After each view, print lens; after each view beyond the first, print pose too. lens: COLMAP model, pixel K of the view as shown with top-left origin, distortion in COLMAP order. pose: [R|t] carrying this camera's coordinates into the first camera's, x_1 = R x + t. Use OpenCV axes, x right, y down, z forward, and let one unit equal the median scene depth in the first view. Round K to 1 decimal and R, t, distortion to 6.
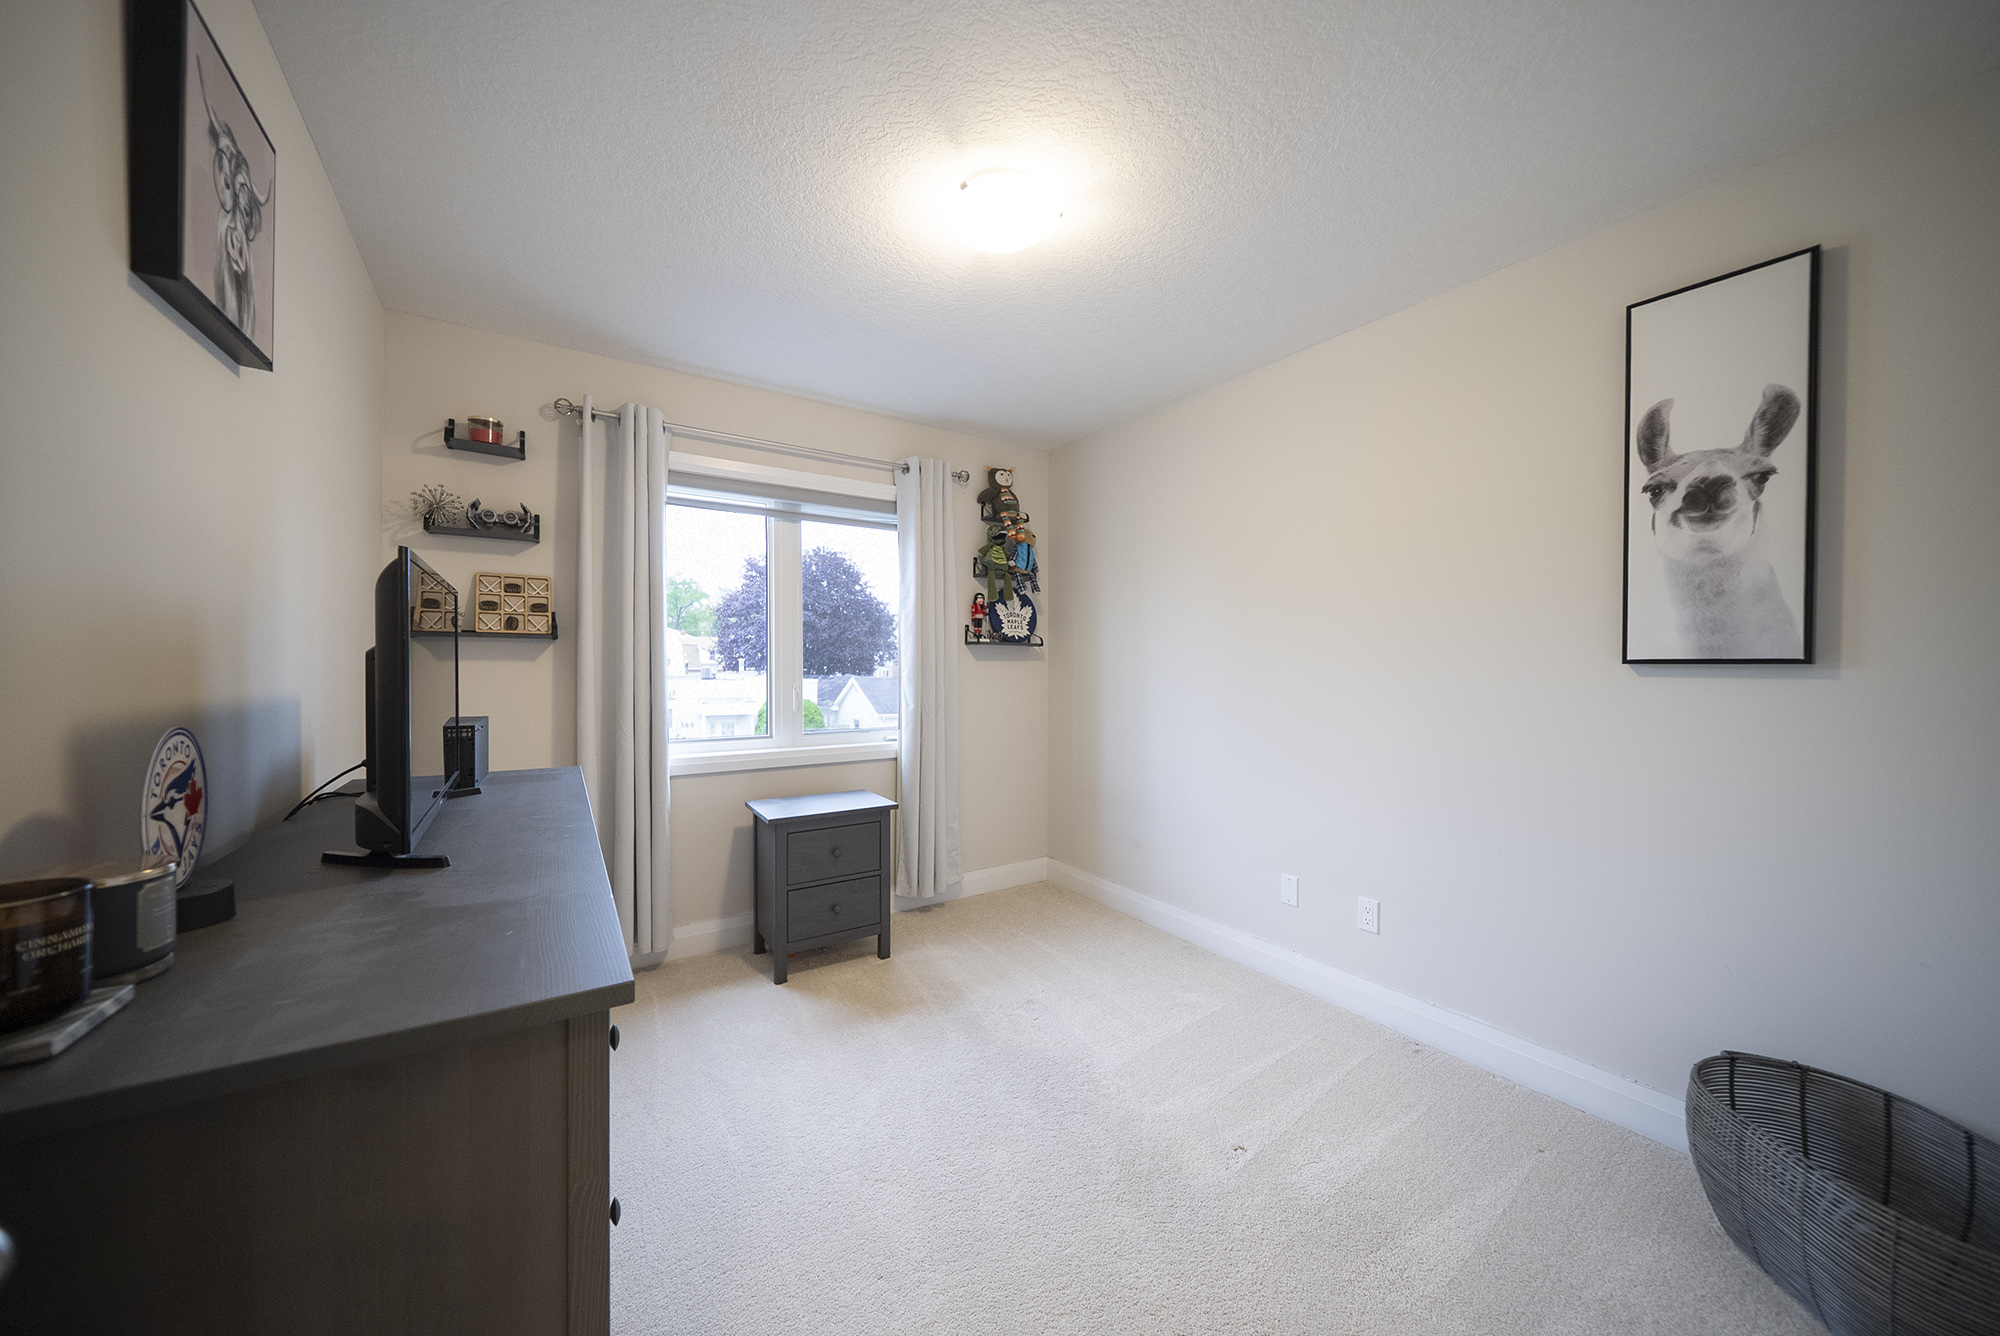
lens RADIAL K [[689.4, 0, 998.8], [0, 689.4, 669.3], [0, 0, 1]] dist [-0.000930, -0.000014]
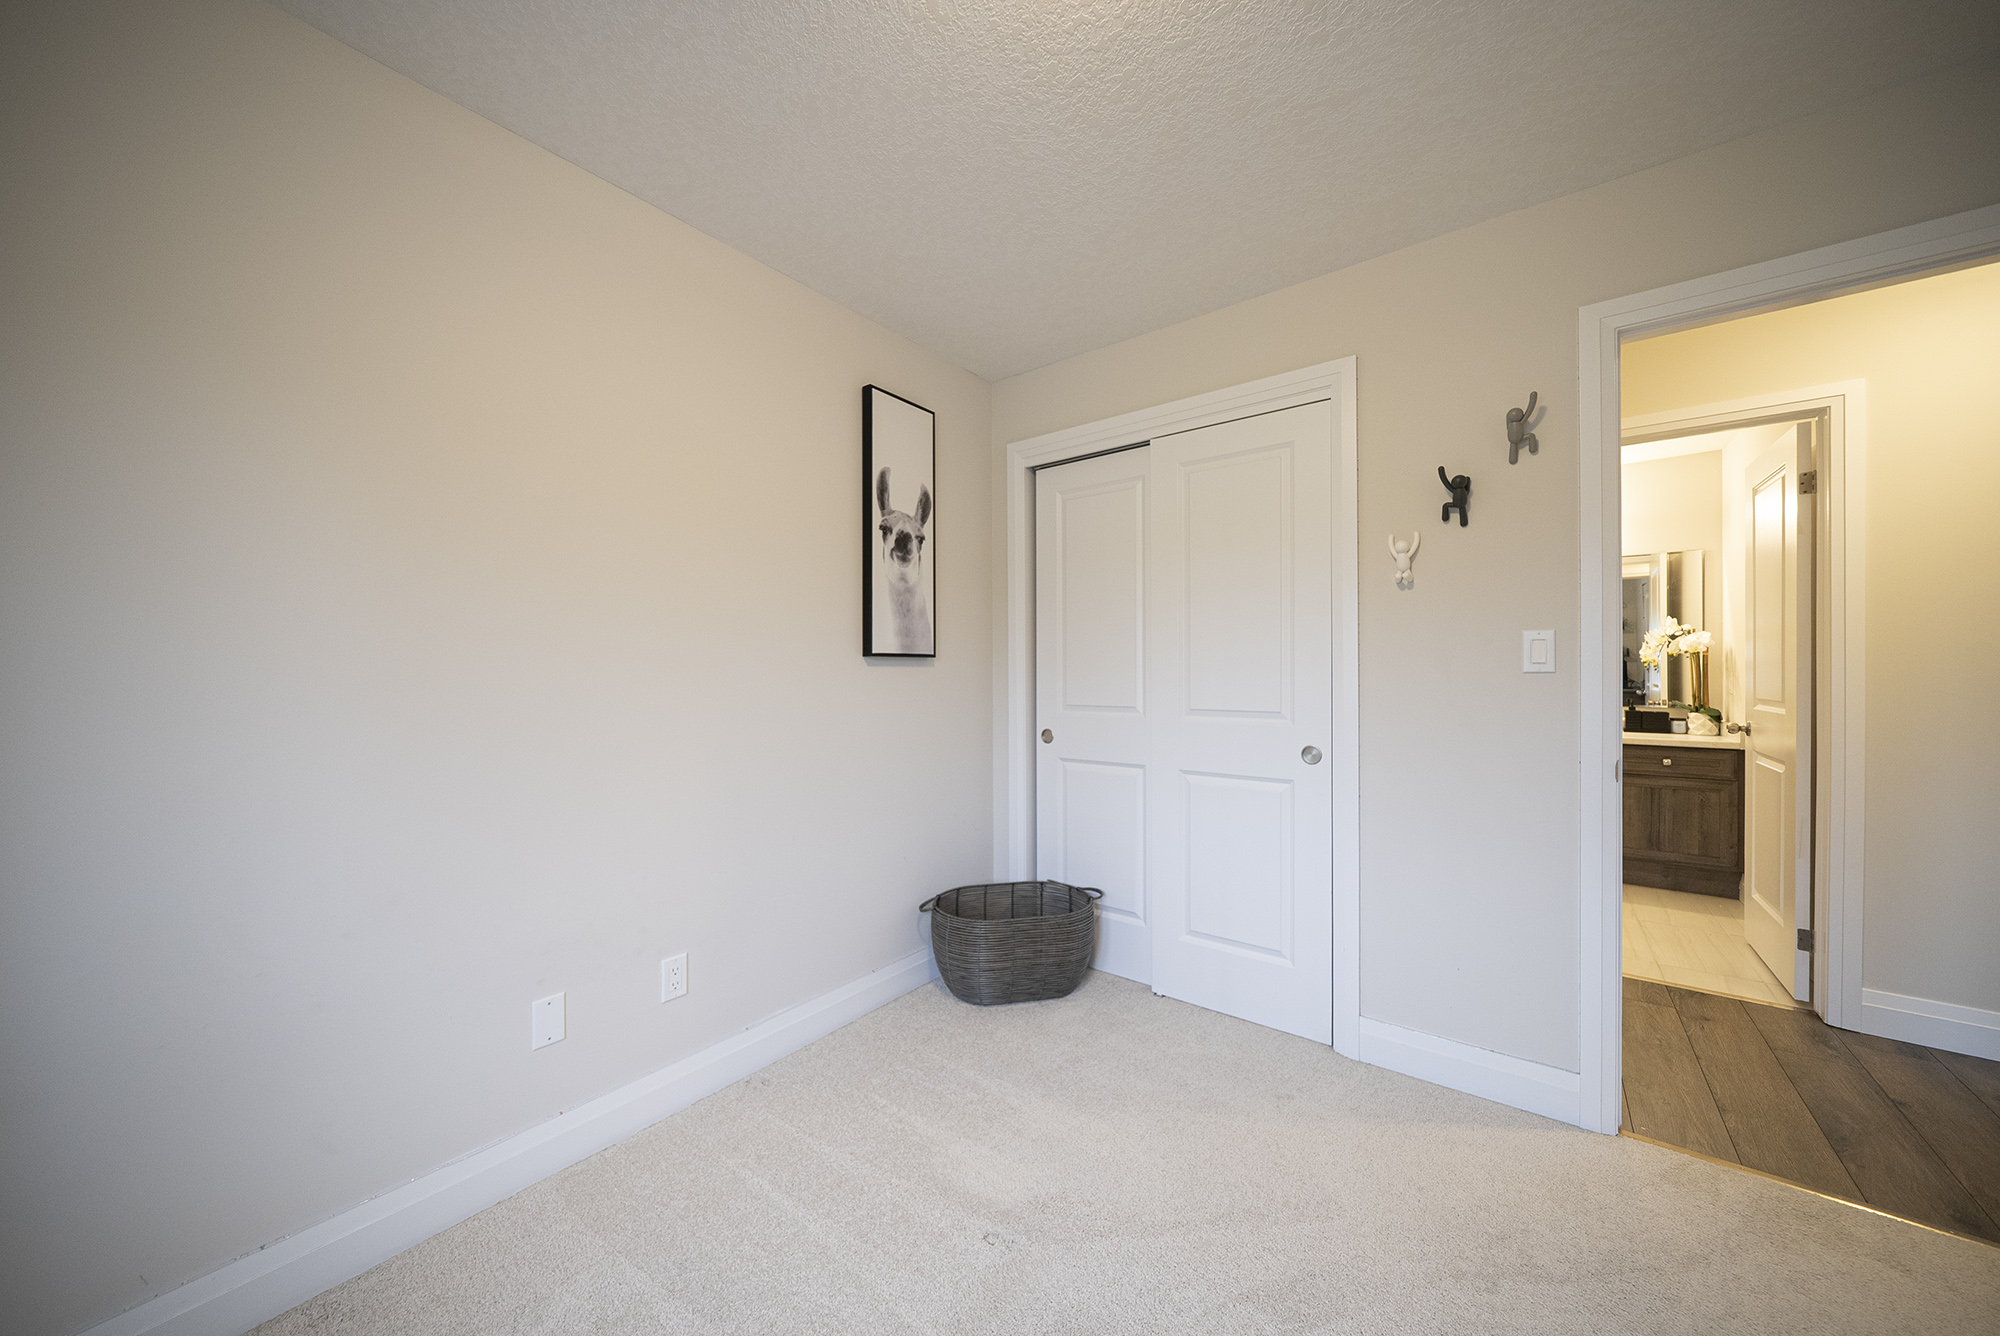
lens RADIAL K [[689.4, 0, 997.2], [0, 689.4, 664.6], [0, 0, 1]] dist [-0.000930, -0.000014]
pose [[-0.320157, 0.000079, 0.947364, -0.440757], [0.003117, 0.999995, 0.000970, 0.008163], [-0.947359, 0.003263, -0.320156, 1.281633]]
